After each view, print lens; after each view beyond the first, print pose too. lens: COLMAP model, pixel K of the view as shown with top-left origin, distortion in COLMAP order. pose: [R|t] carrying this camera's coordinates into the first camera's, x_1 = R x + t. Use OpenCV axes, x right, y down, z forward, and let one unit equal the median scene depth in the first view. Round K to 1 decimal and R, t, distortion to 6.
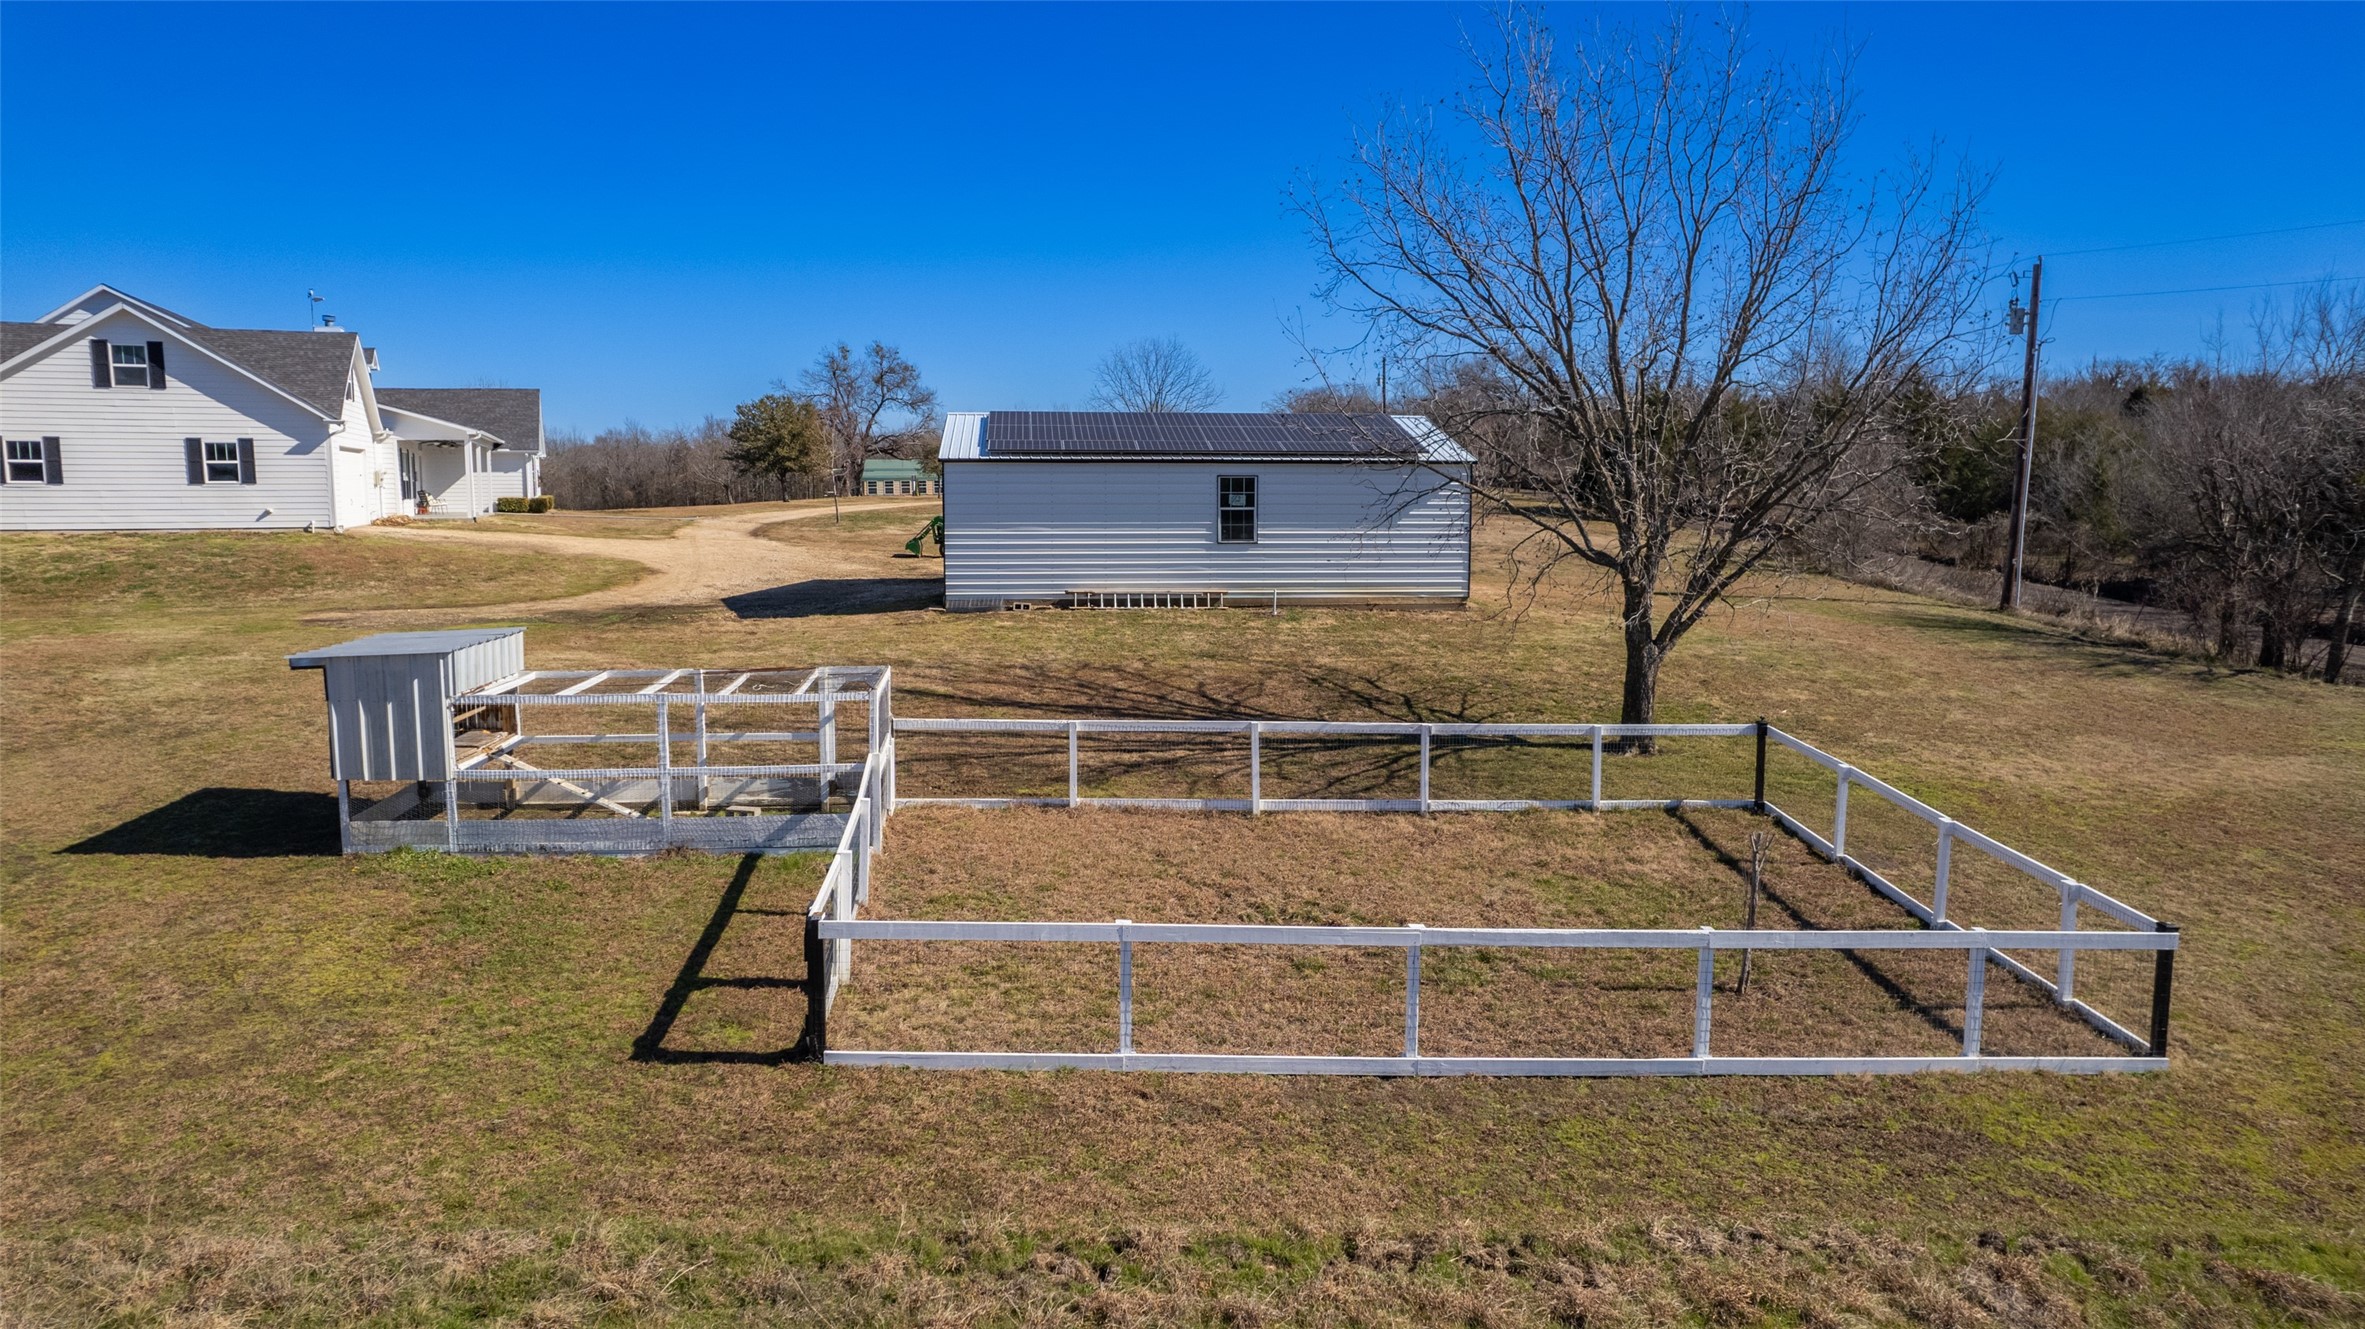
lens RADIAL K [[1516.4, 0, 1189.4], [0, 1516.4, 664.2], [0, 0, 1]] dist [-0.023133, 0.005386]
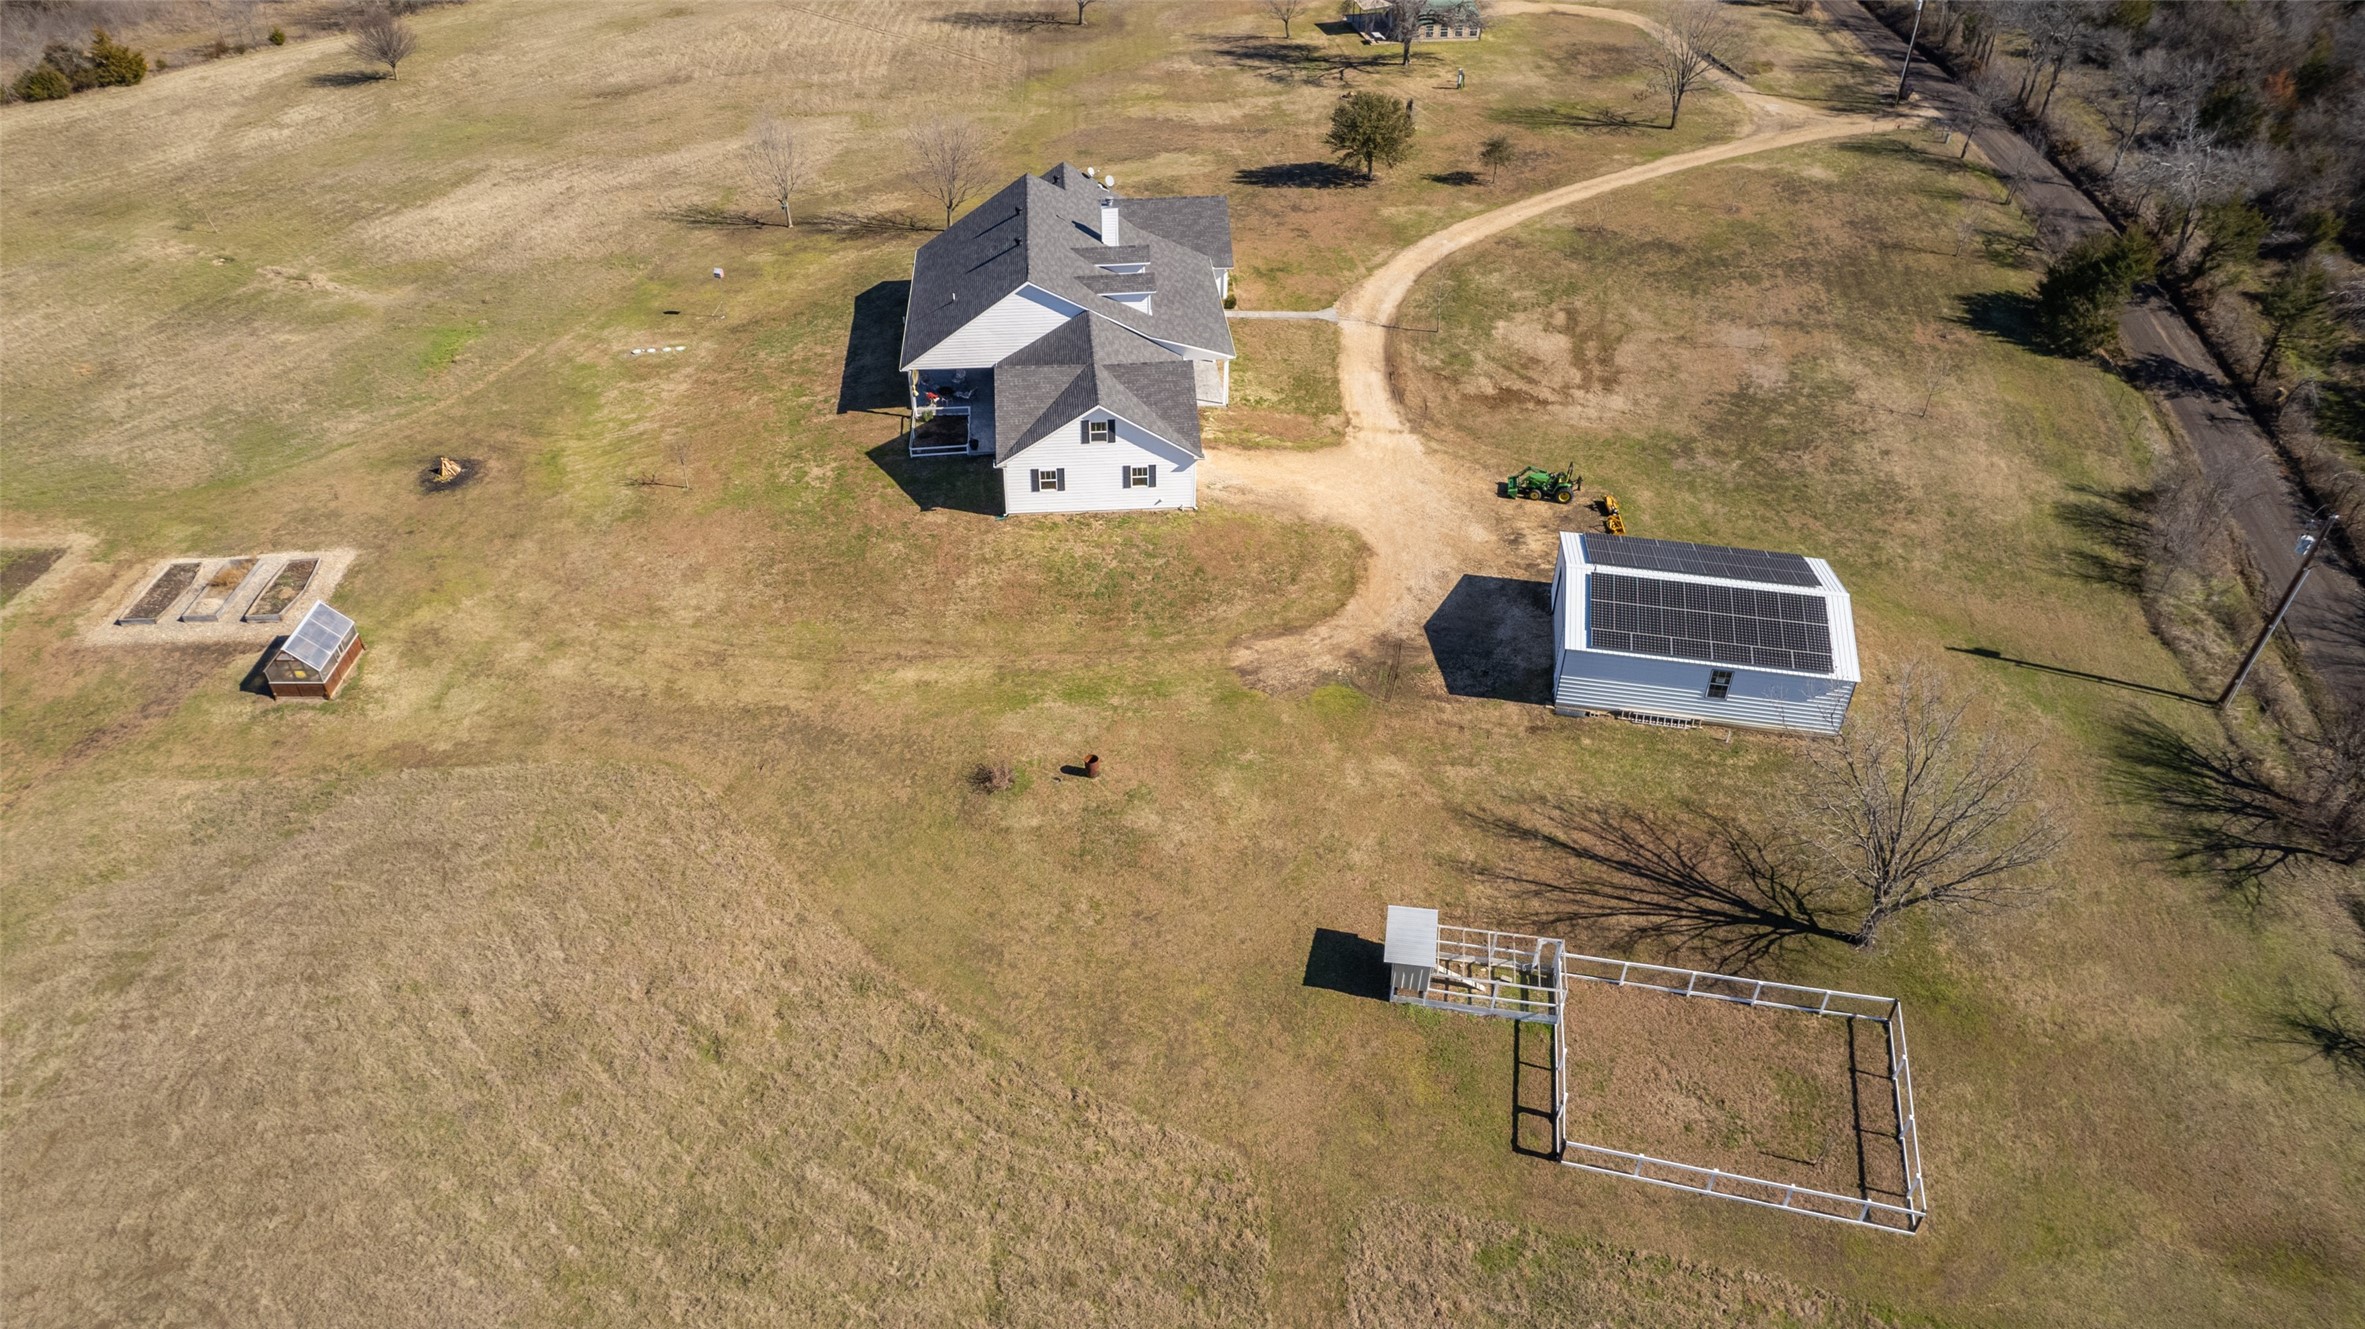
lens RADIAL K [[1516.4, 0, 1177.8], [0, 1516.4, 663.4], [0, 0, 1]] dist [-0.023133, 0.005386]
pose [[0.956882, 0.167770, -0.237130, -0.141781], [-0.036220, 0.878885, 0.475656, -0.826569], [0.288210, -0.446558, 0.847066, -0.633218]]
